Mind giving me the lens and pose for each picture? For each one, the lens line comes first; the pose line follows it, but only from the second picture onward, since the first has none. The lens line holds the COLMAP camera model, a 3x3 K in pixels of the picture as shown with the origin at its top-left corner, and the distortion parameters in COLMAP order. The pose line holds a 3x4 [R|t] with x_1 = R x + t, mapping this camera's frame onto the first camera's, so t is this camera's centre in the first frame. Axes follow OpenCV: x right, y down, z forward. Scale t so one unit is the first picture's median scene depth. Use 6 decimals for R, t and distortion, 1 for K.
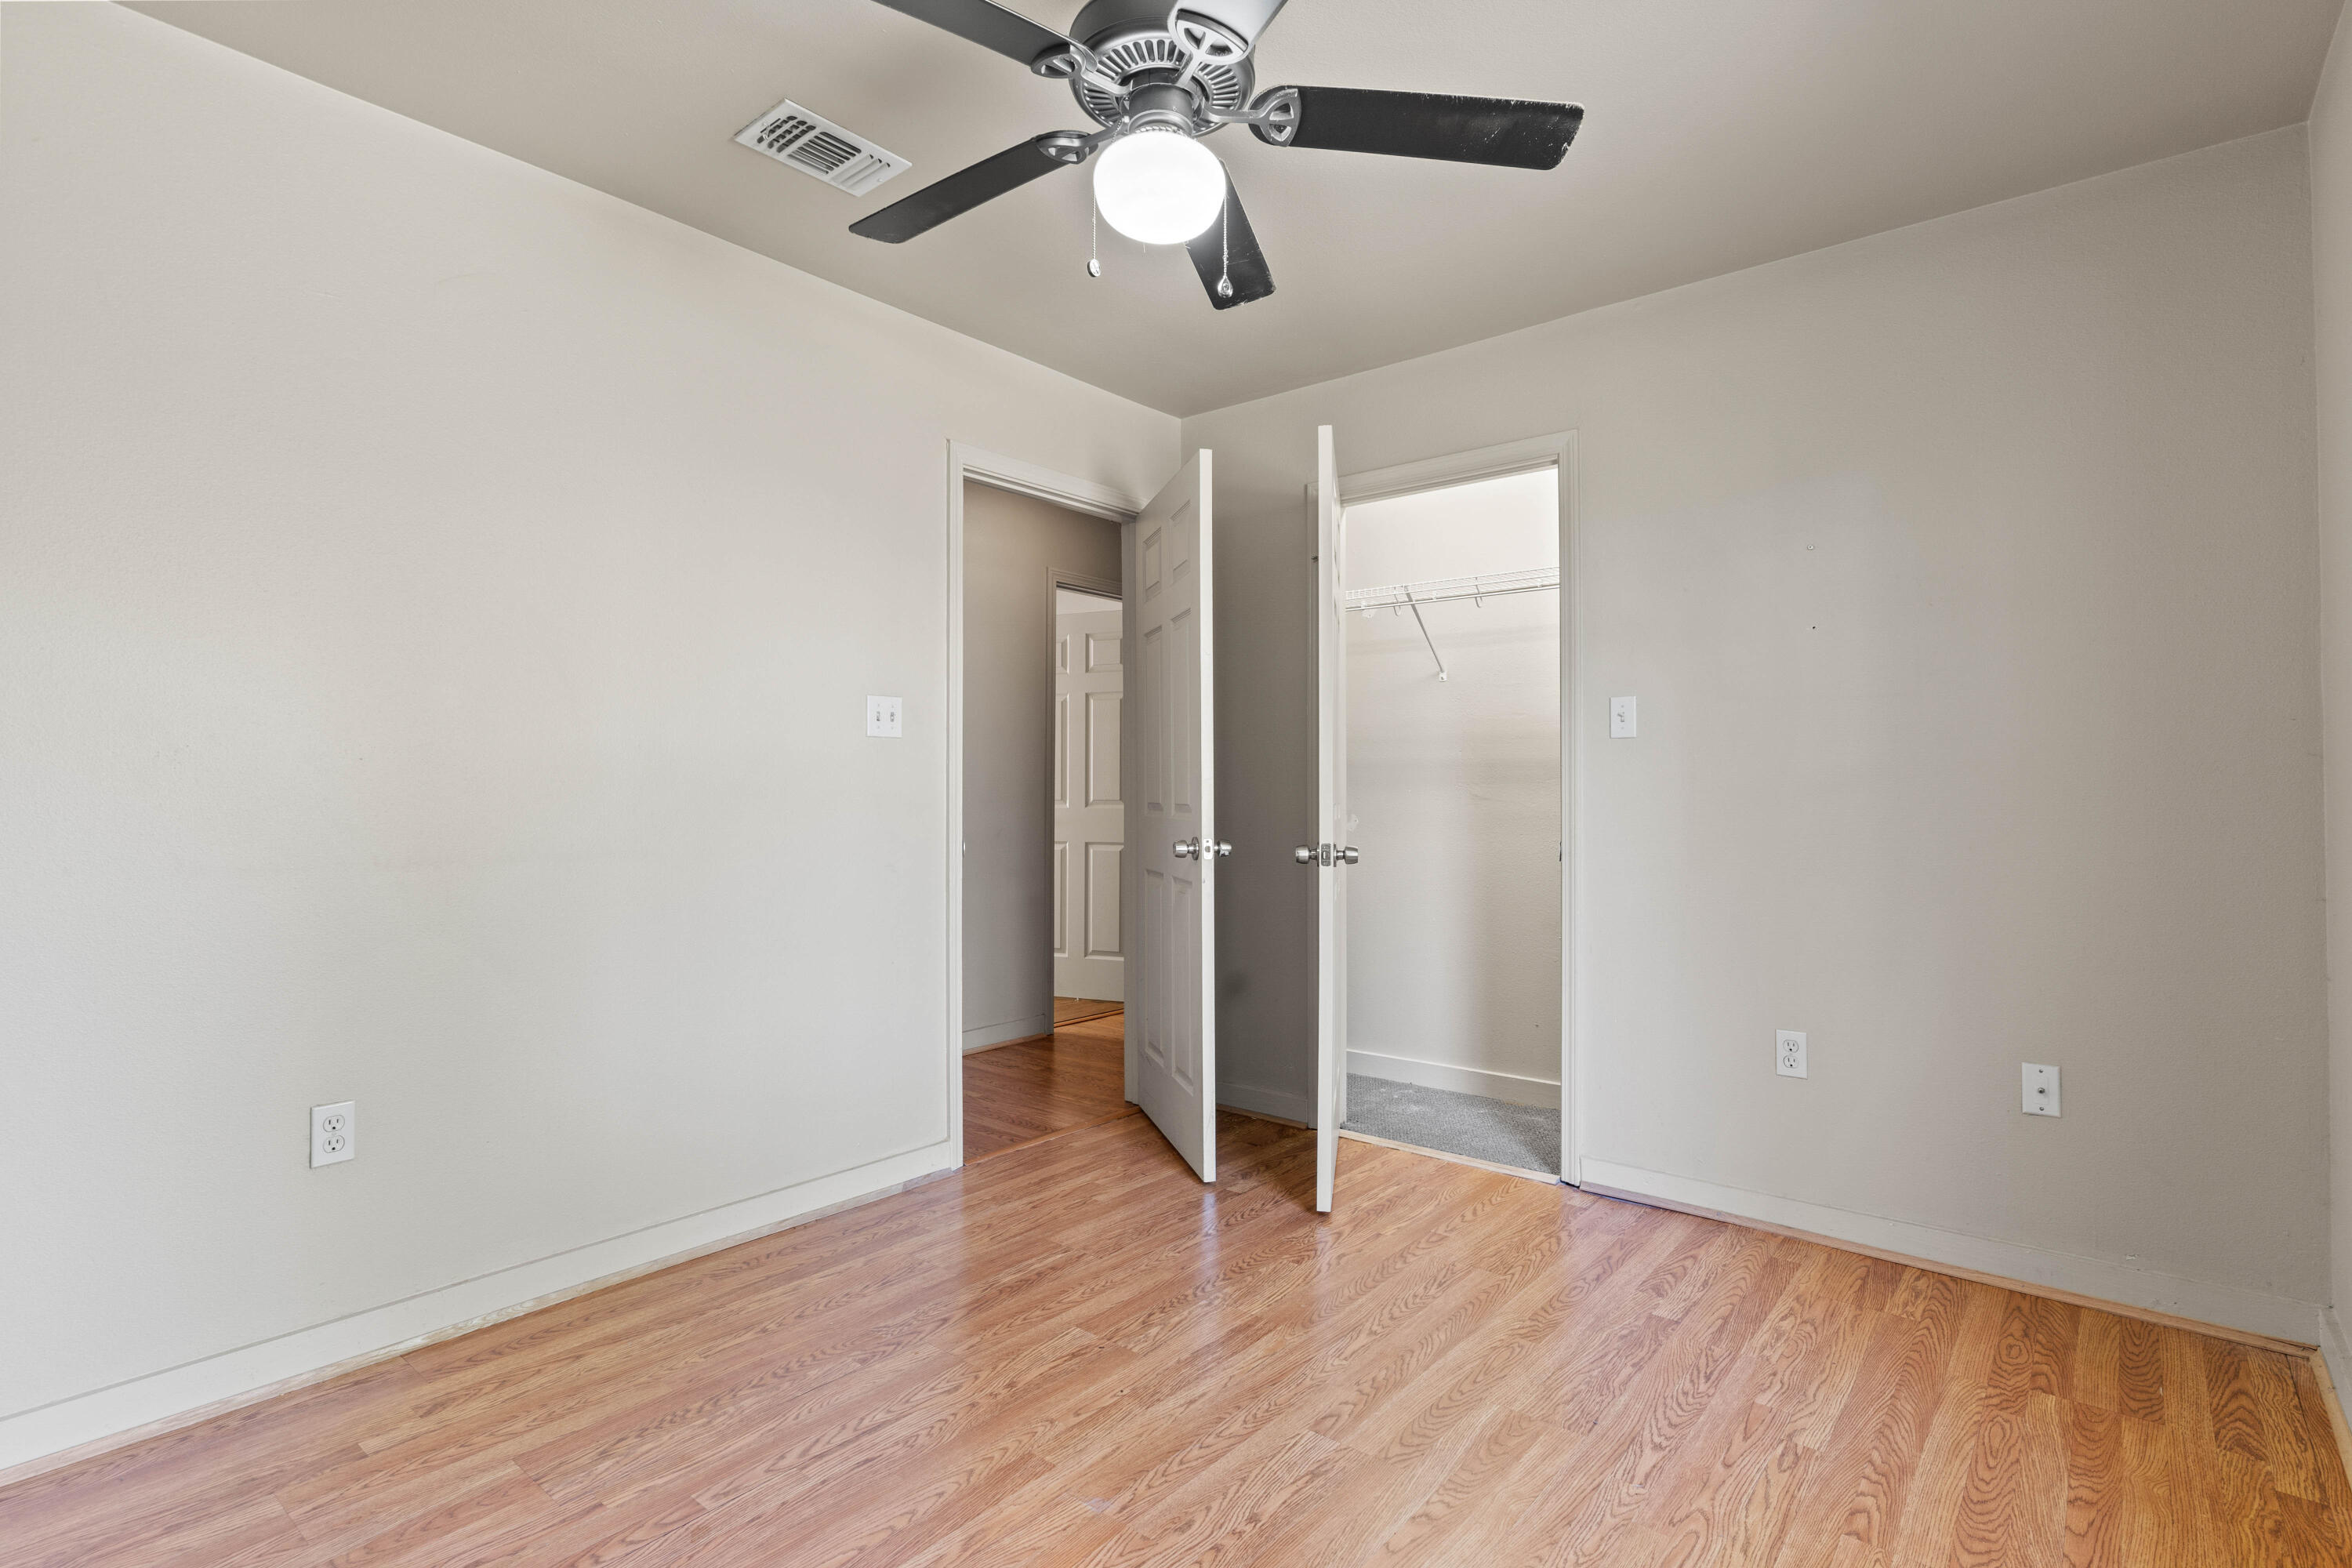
lens RADIAL K [[1152.9, 0, 1176.0], [0, 1152.9, 784.0], [0, 0, 1]] dist [-0.002392, -0.000583]
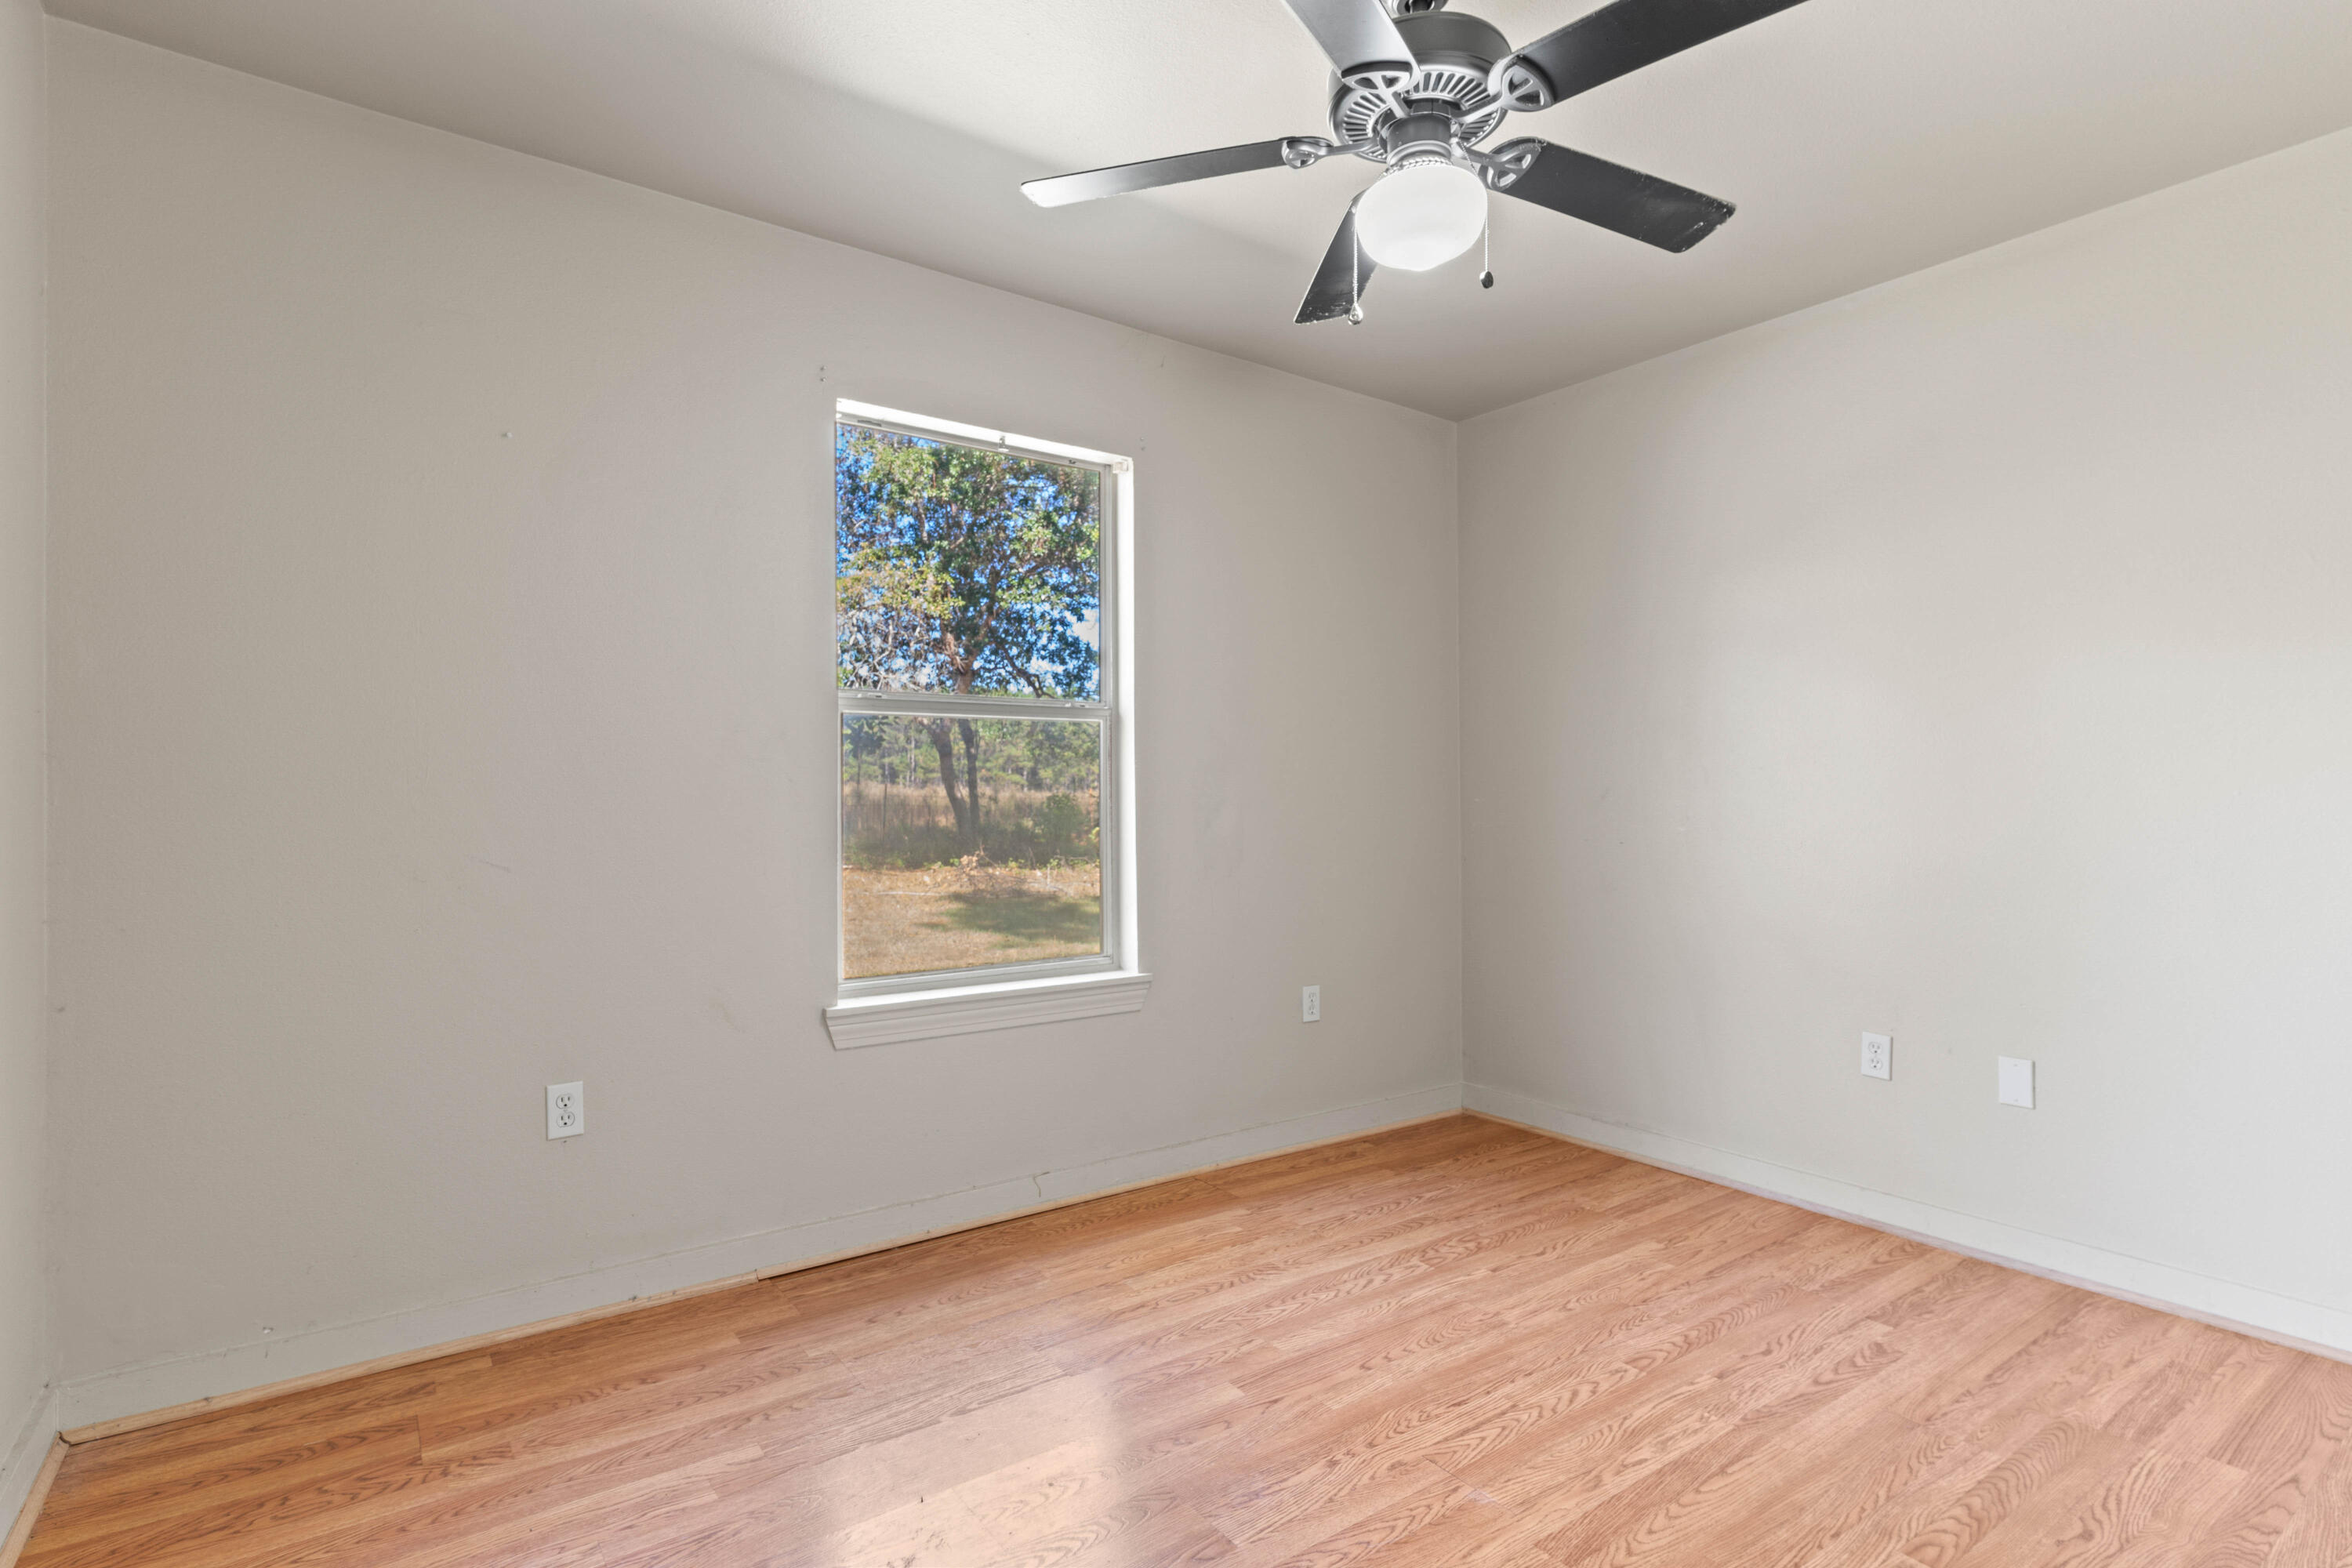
lens RADIAL K [[1152.9, 0, 1176.0], [0, 1152.9, 784.0], [0, 0, 1]] dist [-0.002392, -0.000583]
pose [[-0.968506, 0.000290, 0.248989, -0.058531], [-0.003226, 0.999901, -0.013715, 0.005438], [-0.248969, -0.014087, -0.968409, 1.997777]]
